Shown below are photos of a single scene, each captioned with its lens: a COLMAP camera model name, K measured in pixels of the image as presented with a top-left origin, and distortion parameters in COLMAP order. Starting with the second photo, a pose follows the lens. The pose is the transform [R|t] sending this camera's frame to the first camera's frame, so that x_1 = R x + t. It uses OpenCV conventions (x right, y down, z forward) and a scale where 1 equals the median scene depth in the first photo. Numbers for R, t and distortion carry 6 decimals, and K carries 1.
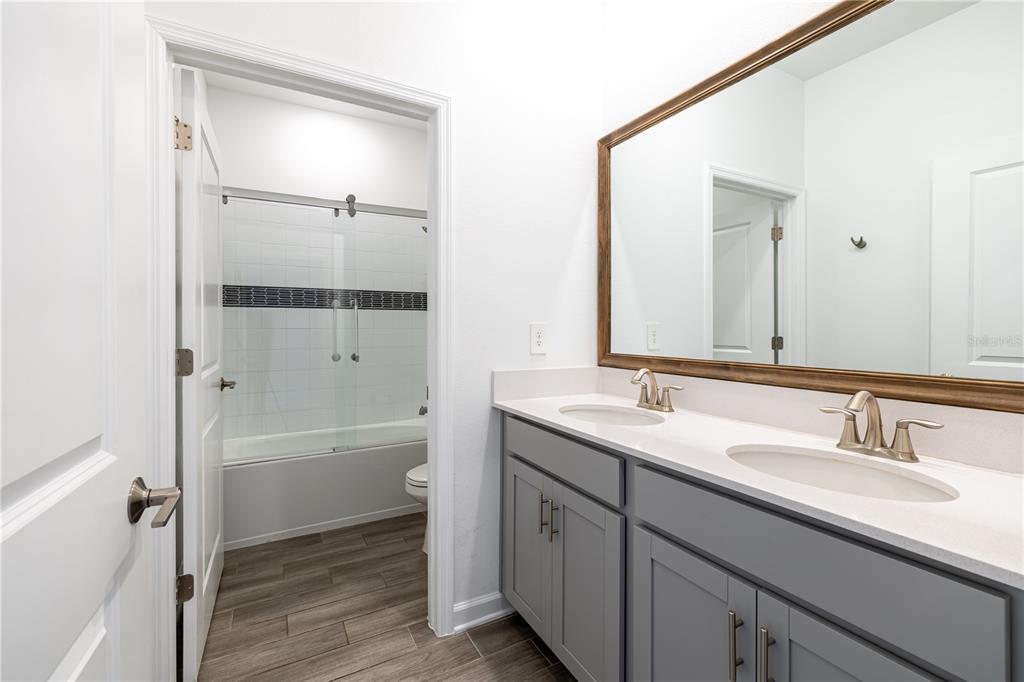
lens RADIAL K [[443.5, 0, 521.3], [0, 443.5, 333.6], [0, 0, 1]] dist [0.002840, 0.000050]
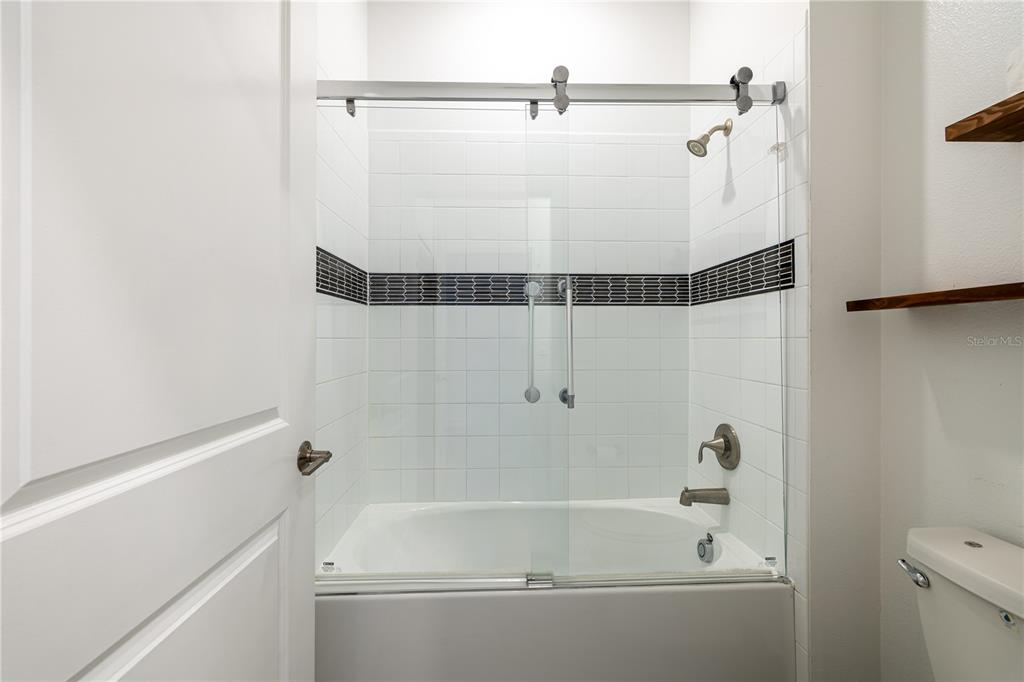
lens RADIAL K [[443.5, 0, 509.8], [0, 443.5, 342.9], [0, 0, 1]] dist [0.002840, 0.000050]
pose [[0.884023, 0.007673, -0.467381, -0.168699], [-0.002371, 0.999926, 0.011932, -0.010988], [0.467438, -0.009440, 0.883975, 0.449694]]
